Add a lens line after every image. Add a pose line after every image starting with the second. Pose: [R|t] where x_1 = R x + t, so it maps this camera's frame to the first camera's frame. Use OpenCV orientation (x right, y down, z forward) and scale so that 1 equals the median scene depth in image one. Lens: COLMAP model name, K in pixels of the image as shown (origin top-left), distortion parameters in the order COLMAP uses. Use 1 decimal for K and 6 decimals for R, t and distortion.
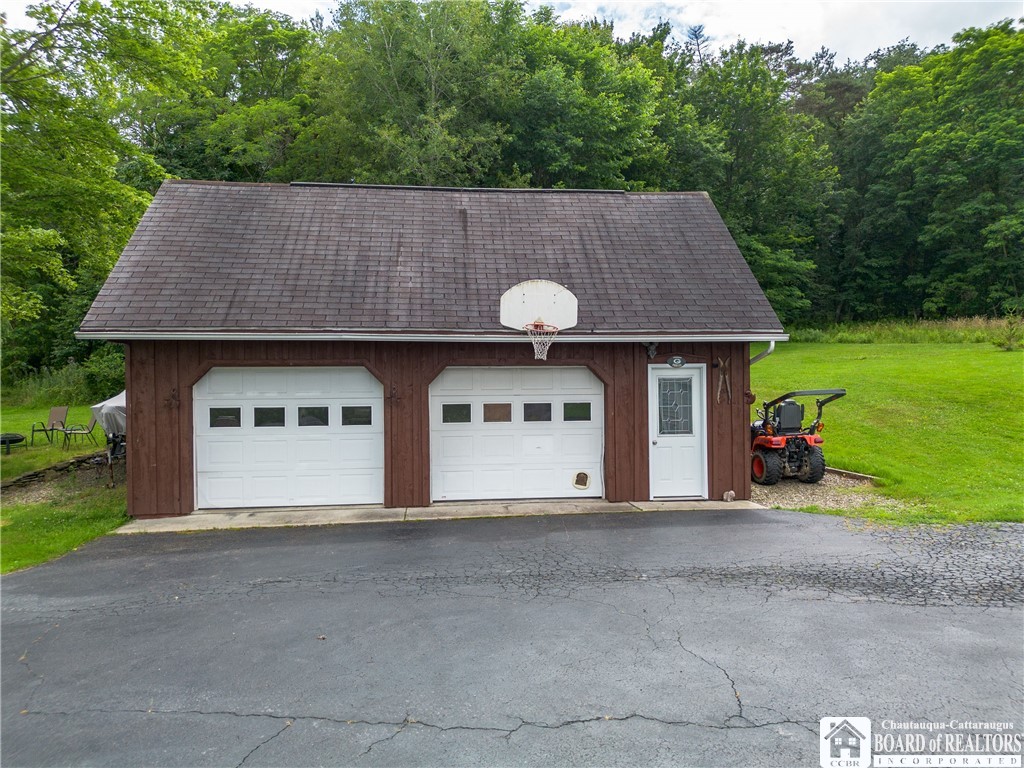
lens RADIAL K [[729.1, 0, 516.2], [0, 729.1, 390.1], [0, 0, 1]] dist [0.059149, -0.050780]
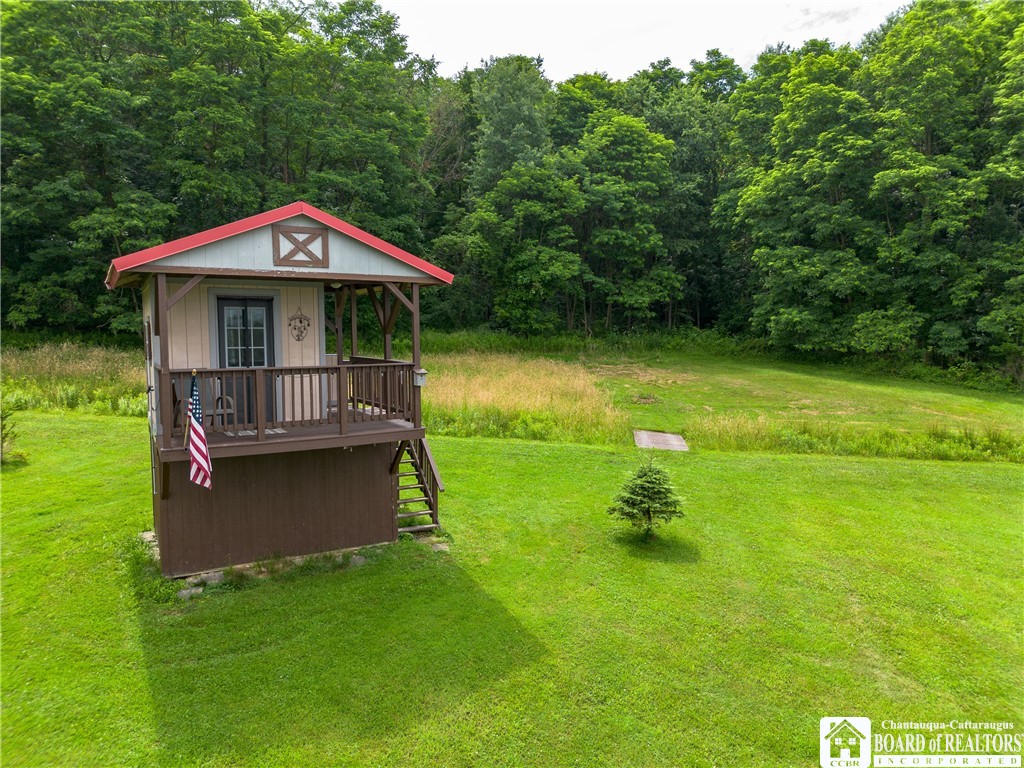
lens RADIAL K [[729.1, 0, 510.8], [0, 729.1, 378.6], [0, 0, 1]] dist [0.059149, -0.050780]
pose [[0.583184, -0.038504, 0.811427, 0.559881], [-0.001730, 0.998815, 0.048639, -0.194907], [-0.812338, -0.029769, 0.582426, 0.443081]]
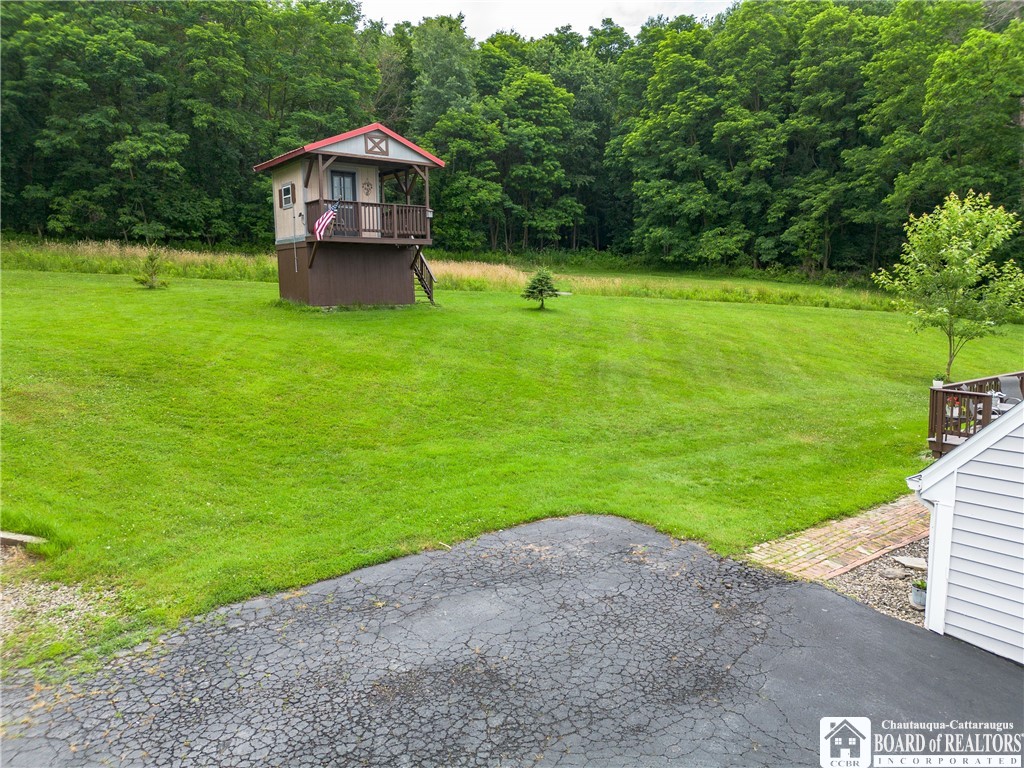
lens RADIAL K [[729.1, 0, 517.8], [0, 729.1, 380.0], [0, 0, 1]] dist [0.059149, -0.050780]
pose [[0.481467, -0.100549, 0.870678, 0.076617], [0.002773, 0.993567, 0.113208, -0.056855], [-0.876460, -0.052092, 0.478648, 0.175343]]
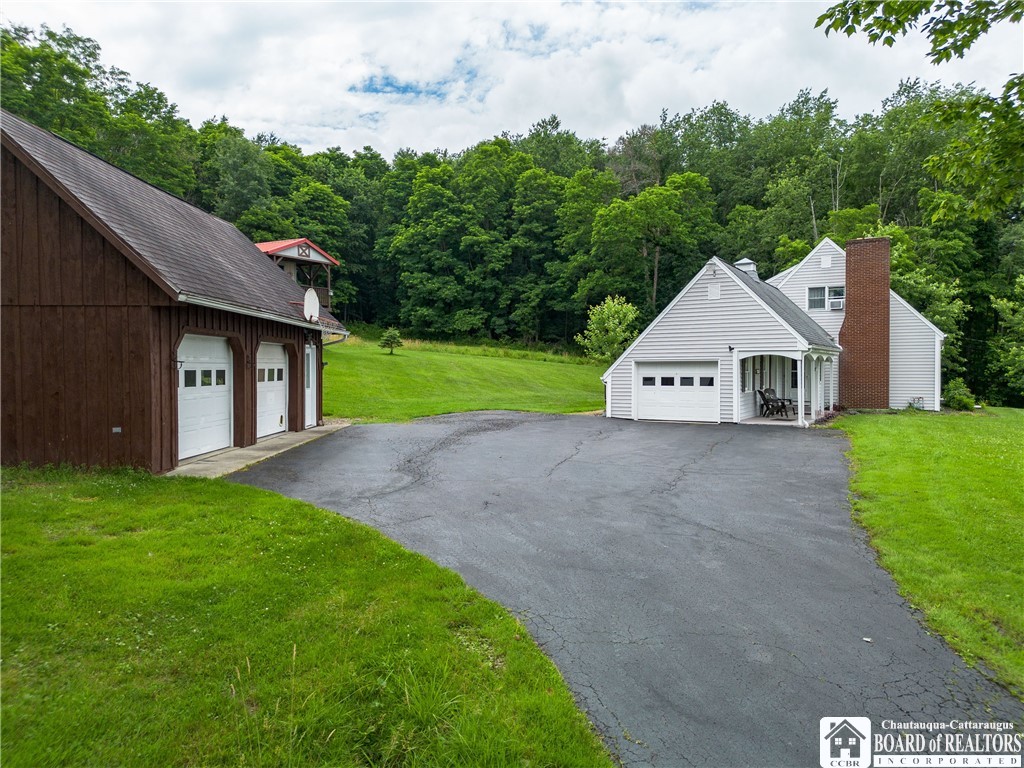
lens RADIAL K [[729.1, 0, 524.3], [0, 729.1, 377.3], [0, 0, 1]] dist [0.059149, -0.050780]
pose [[0.103344, -0.002707, 0.994642, -0.669941], [0.003112, 0.999992, 0.002398, 0.015793], [-0.994641, 0.002847, 0.103352, 0.176053]]
